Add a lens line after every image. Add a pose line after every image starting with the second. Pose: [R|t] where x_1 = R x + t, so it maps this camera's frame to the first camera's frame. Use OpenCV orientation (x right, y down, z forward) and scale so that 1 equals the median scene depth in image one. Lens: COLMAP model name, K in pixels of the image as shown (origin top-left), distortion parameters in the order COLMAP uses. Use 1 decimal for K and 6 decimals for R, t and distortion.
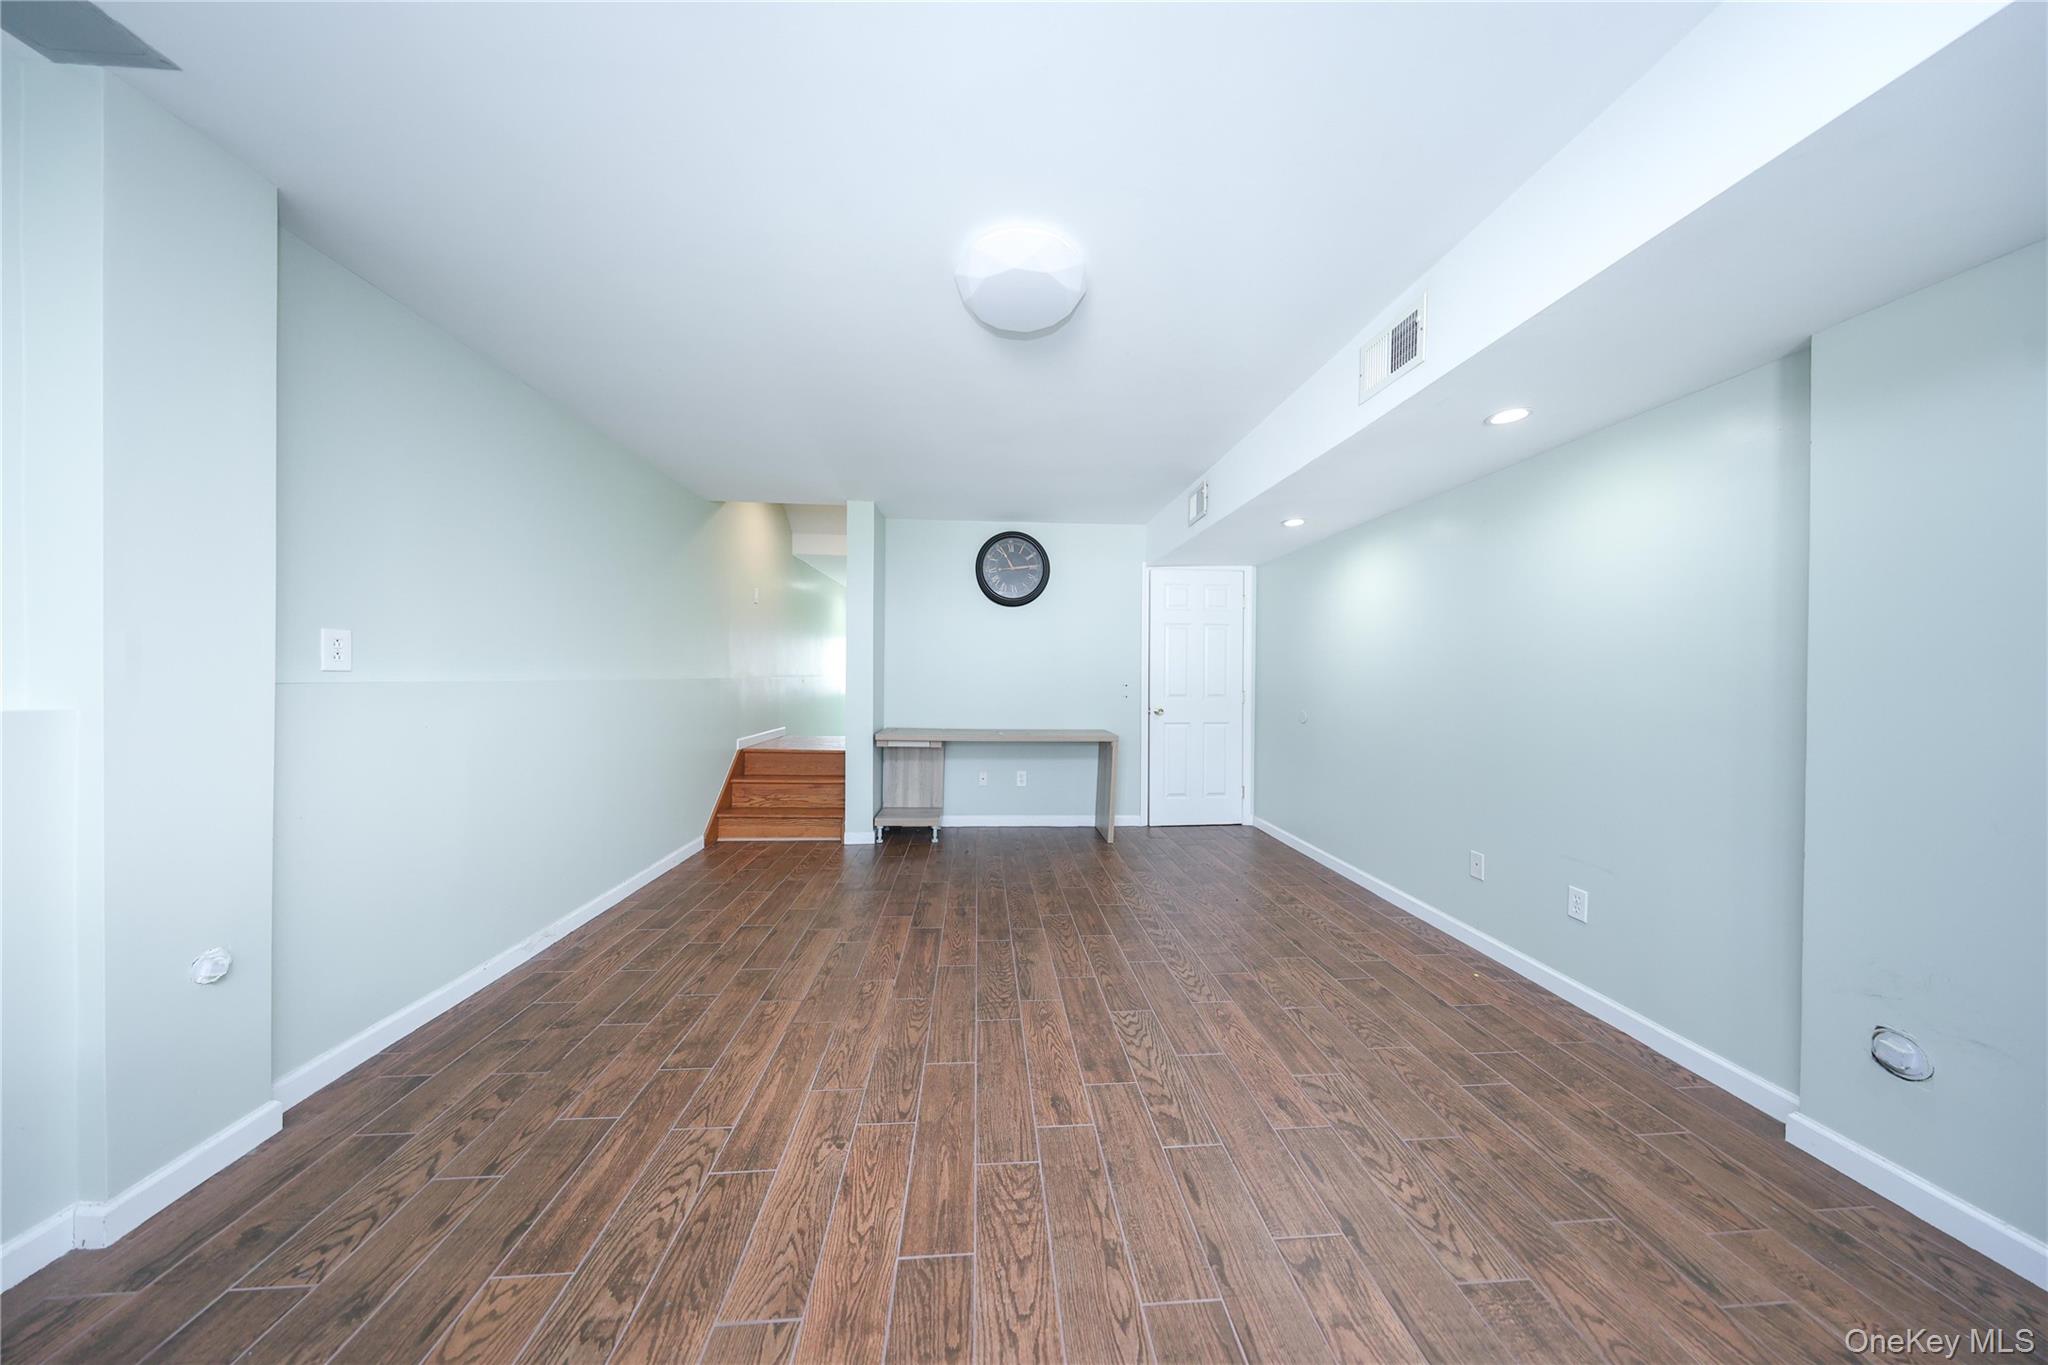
lens RADIAL K [[586.8, 0, 1023.7], [0, 586.8, 679.5], [0, 0, 1]] dist [0.000194, -0.000270]
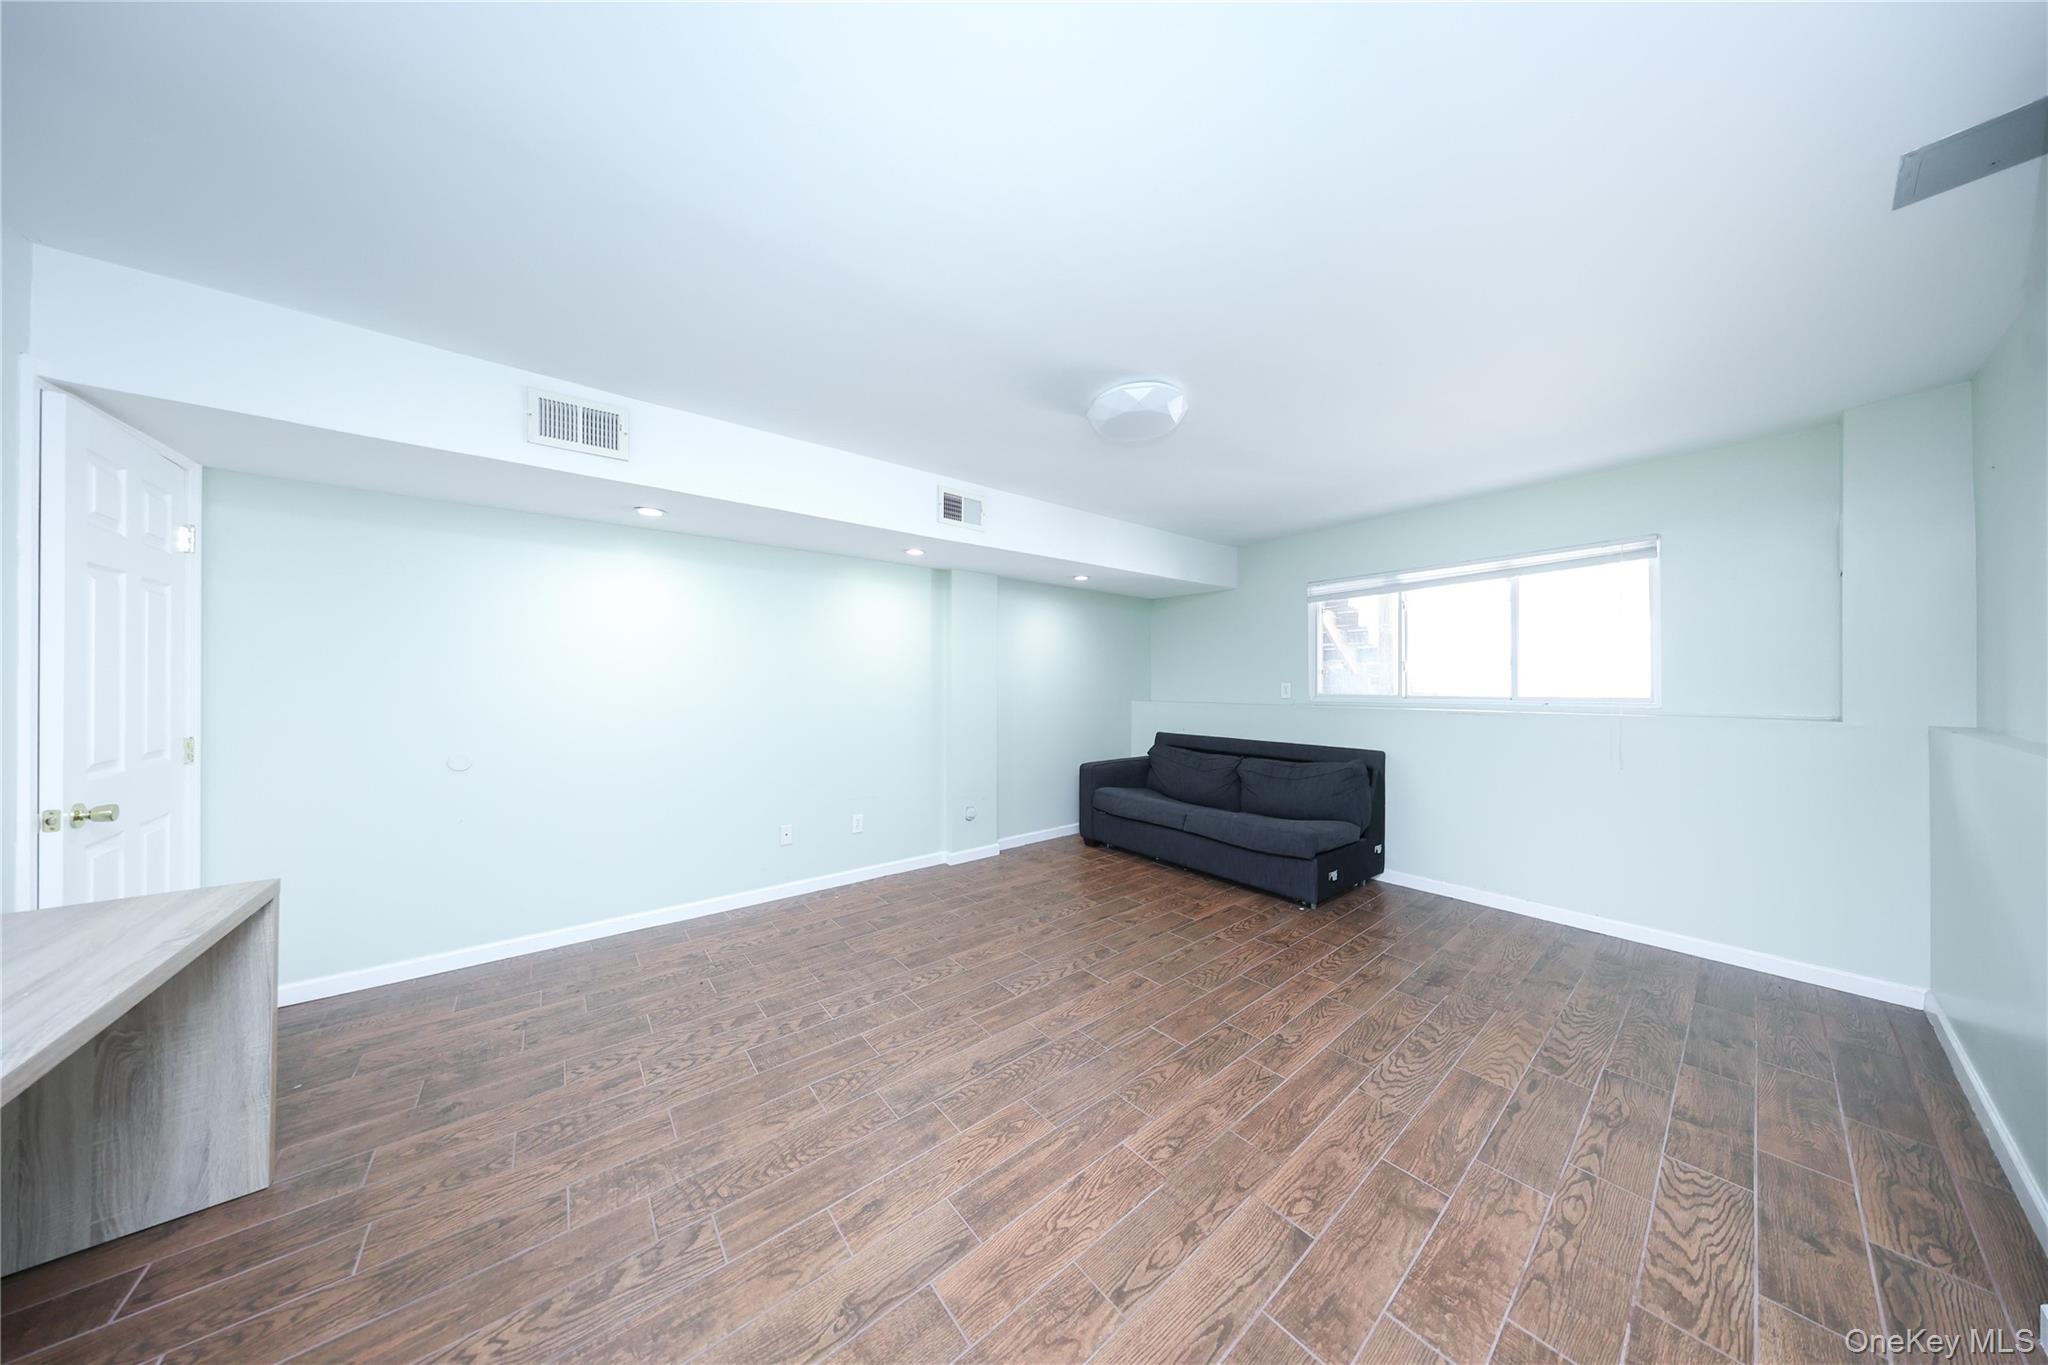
lens RADIAL K [[586.8, 0, 1022.7], [0, 586.8, 679.2], [0, 0, 1]] dist [0.000194, -0.000270]
pose [[-0.560362, -0.004270, 0.828237, -0.753601], [0.000665, 0.999984, 0.005606, -0.055630], [-0.828248, 0.003692, -0.560350, 1.528568]]
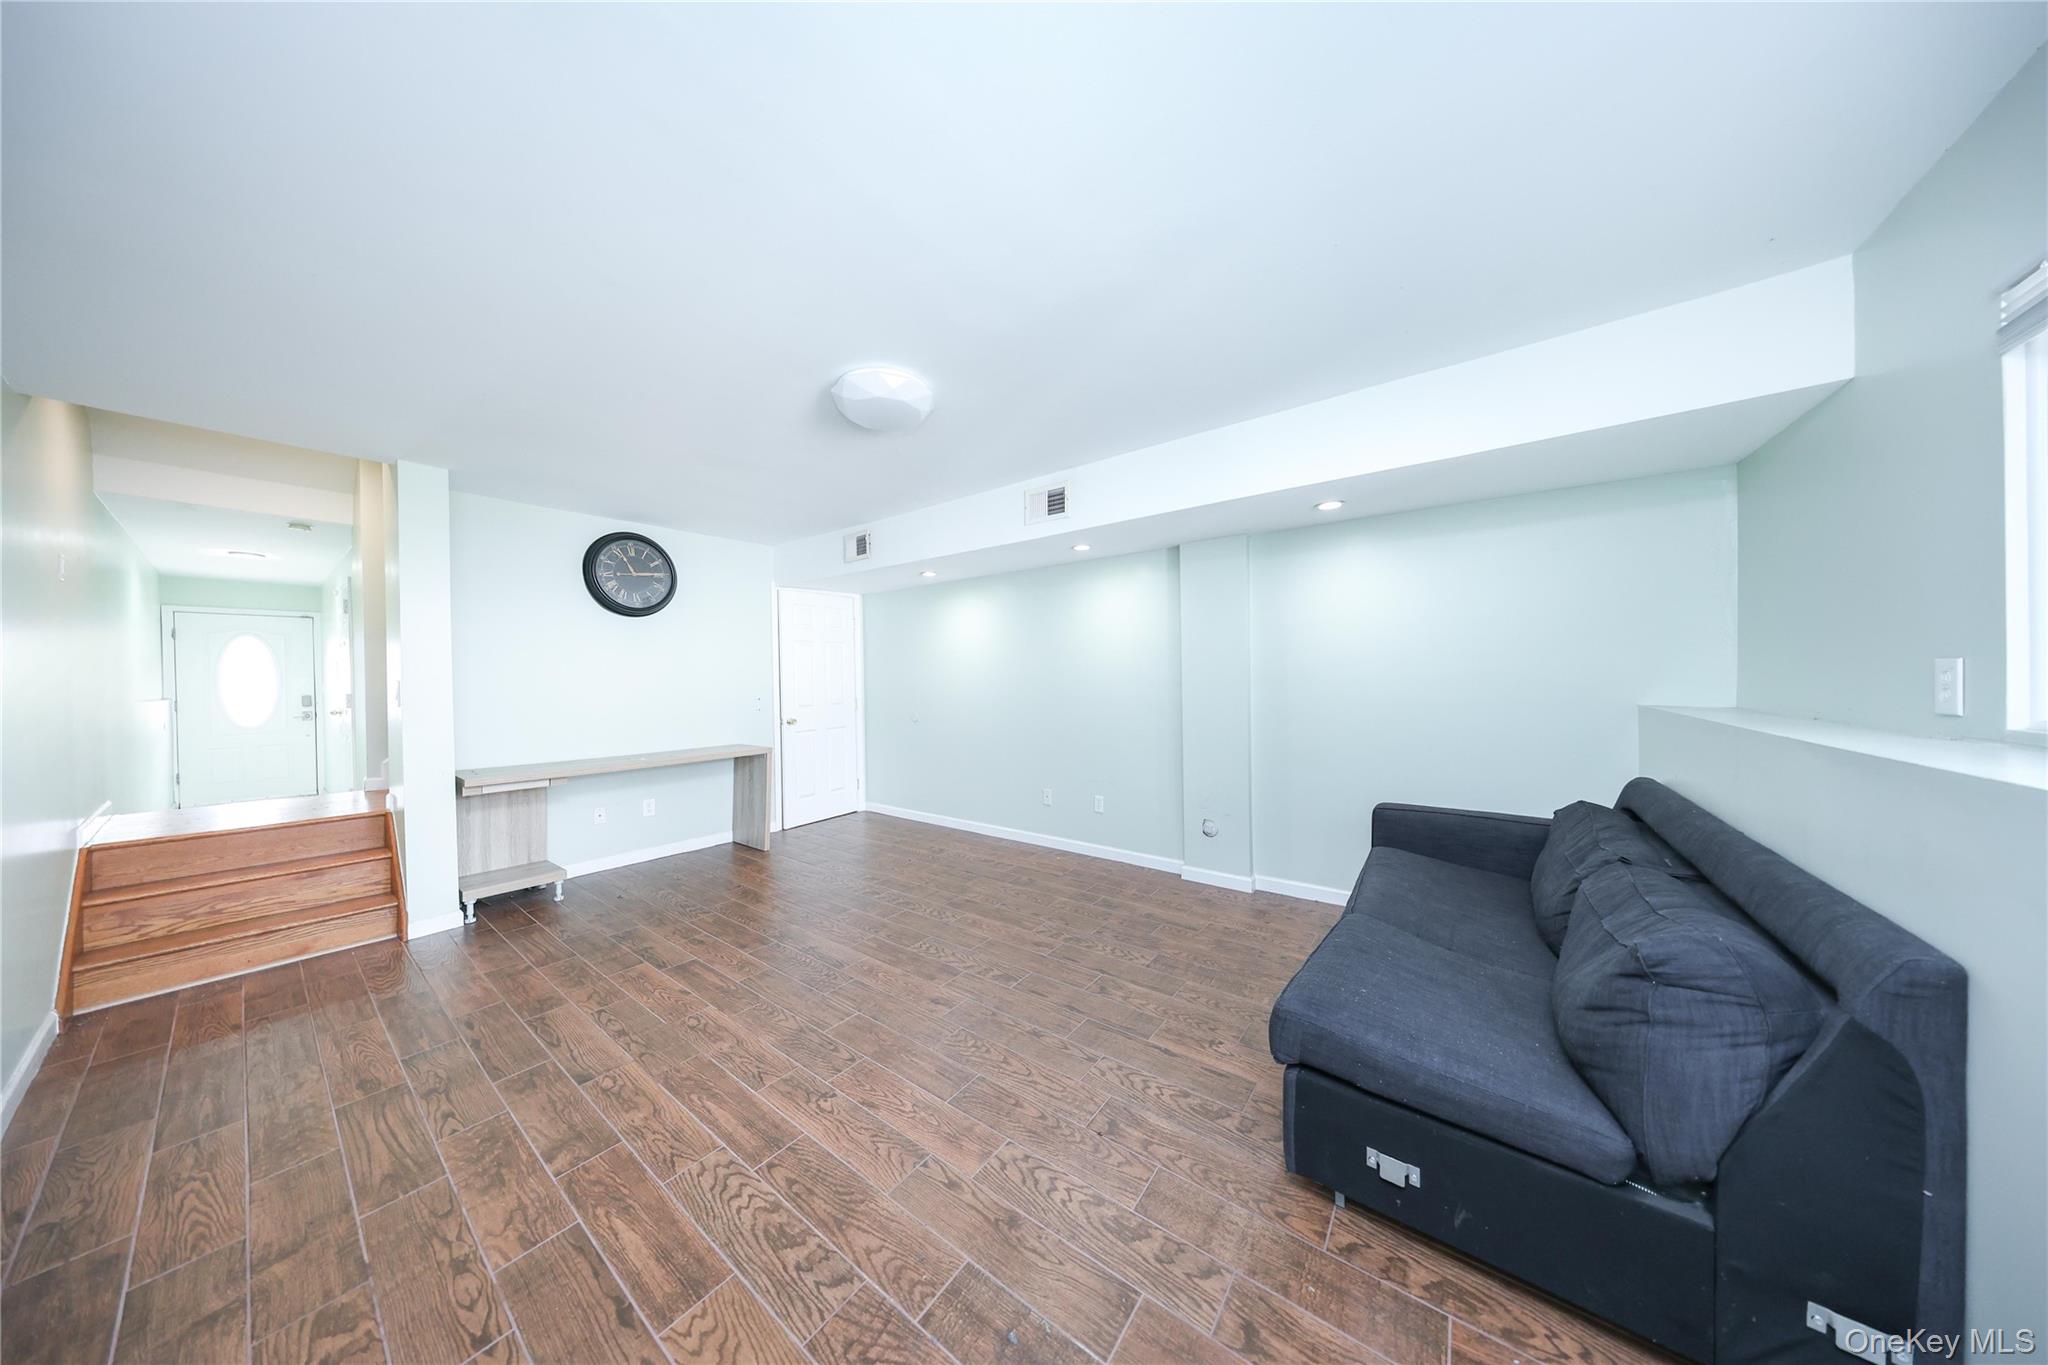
lens RADIAL K [[586.8, 0, 1017.9], [0, 586.8, 676.9], [0, 0, 1]] dist [0.000194, -0.000270]
pose [[0.662265, -0.019483, 0.749016, -0.624480], [0.026532, 0.999645, 0.002544, -0.039320], [-0.748800, 0.018188, 0.662547, -0.066177]]
